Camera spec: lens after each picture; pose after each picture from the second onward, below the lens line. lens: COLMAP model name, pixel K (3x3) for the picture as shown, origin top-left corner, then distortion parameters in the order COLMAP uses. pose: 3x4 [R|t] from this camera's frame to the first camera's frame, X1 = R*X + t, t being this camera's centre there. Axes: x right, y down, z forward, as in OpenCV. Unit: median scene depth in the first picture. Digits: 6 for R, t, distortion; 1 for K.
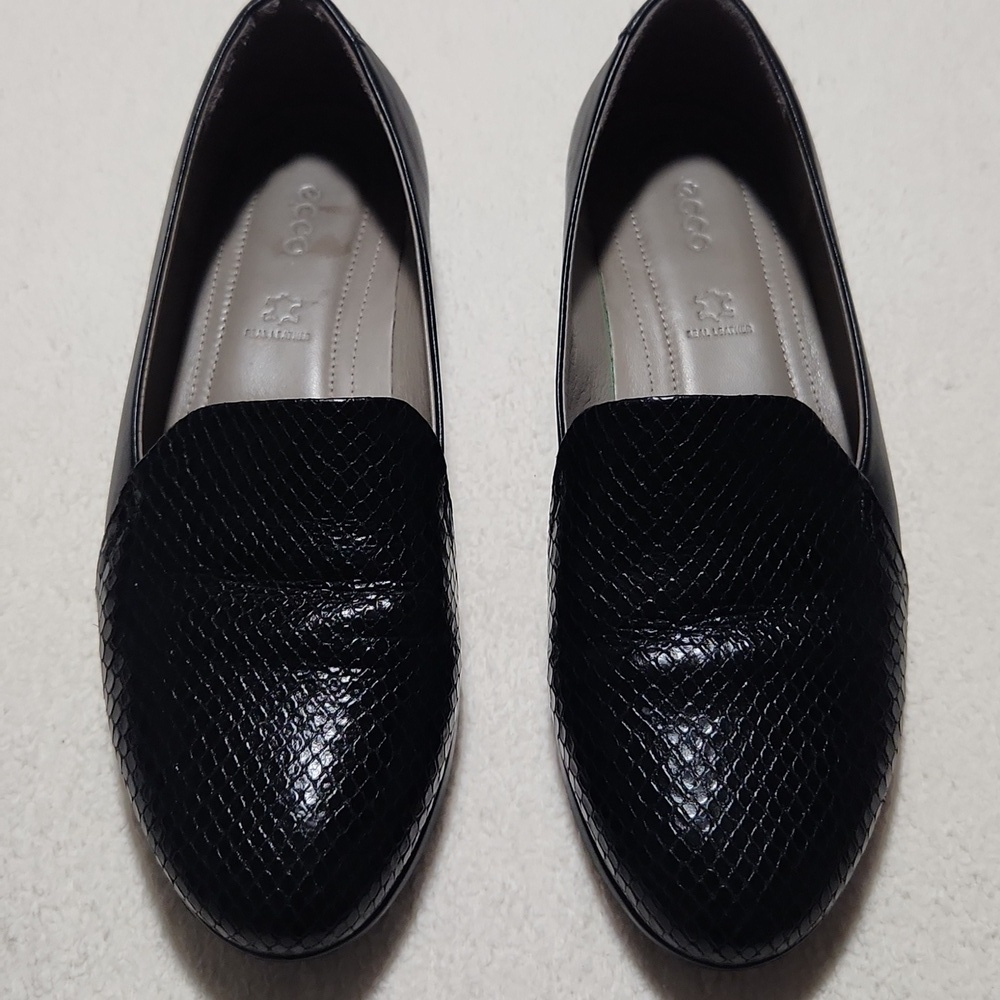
lens RADIAL K [[1251.1, 0, 548.9], [0, 1251.1, 458.5], [0, 0, 1]] dist [0.009587, -0.263938]
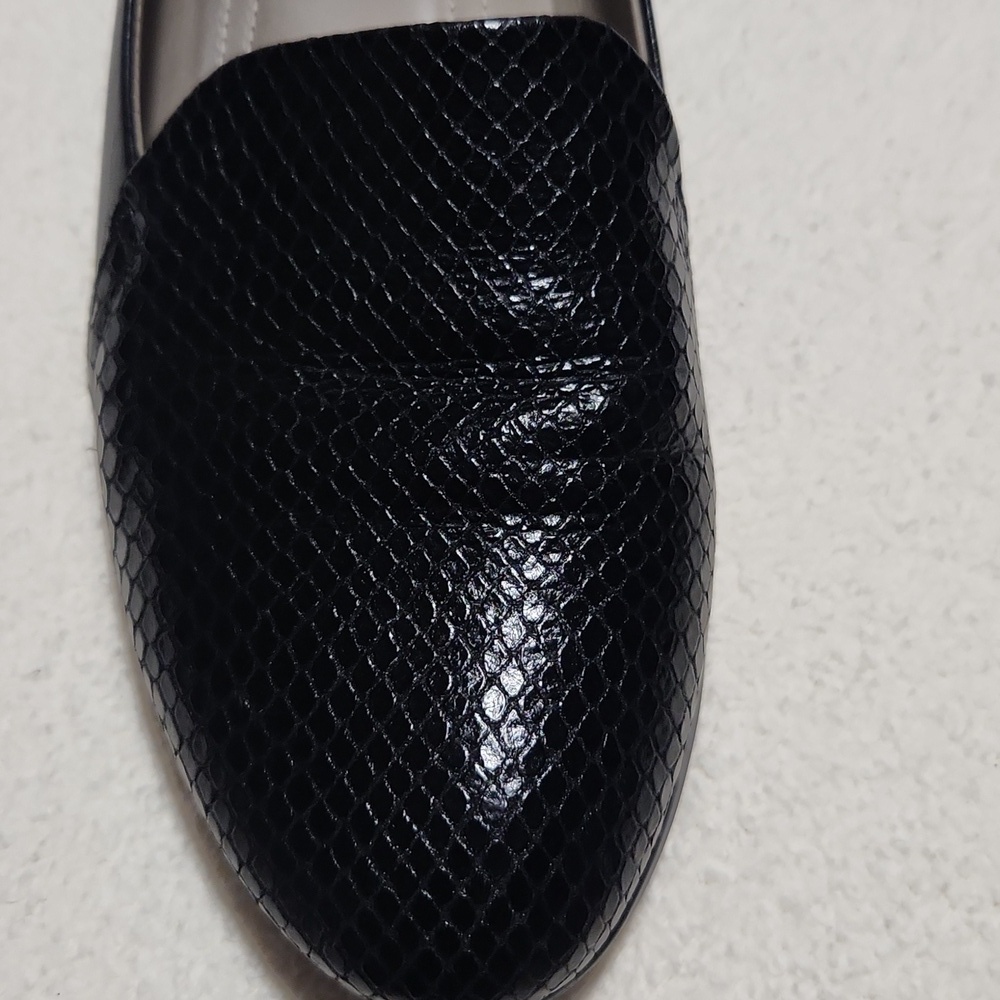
lens RADIAL K [[1251.1, 0, 548.9], [0, 1251.1, 458.5], [0, 0, 1]] dist [0.009587, -0.263938]
pose [[0.998362, -0.032646, -0.046981, -0.128827], [0.041465, 0.978696, 0.201085, 0.030454], [0.039416, -0.202703, 0.978447, 0.462421]]
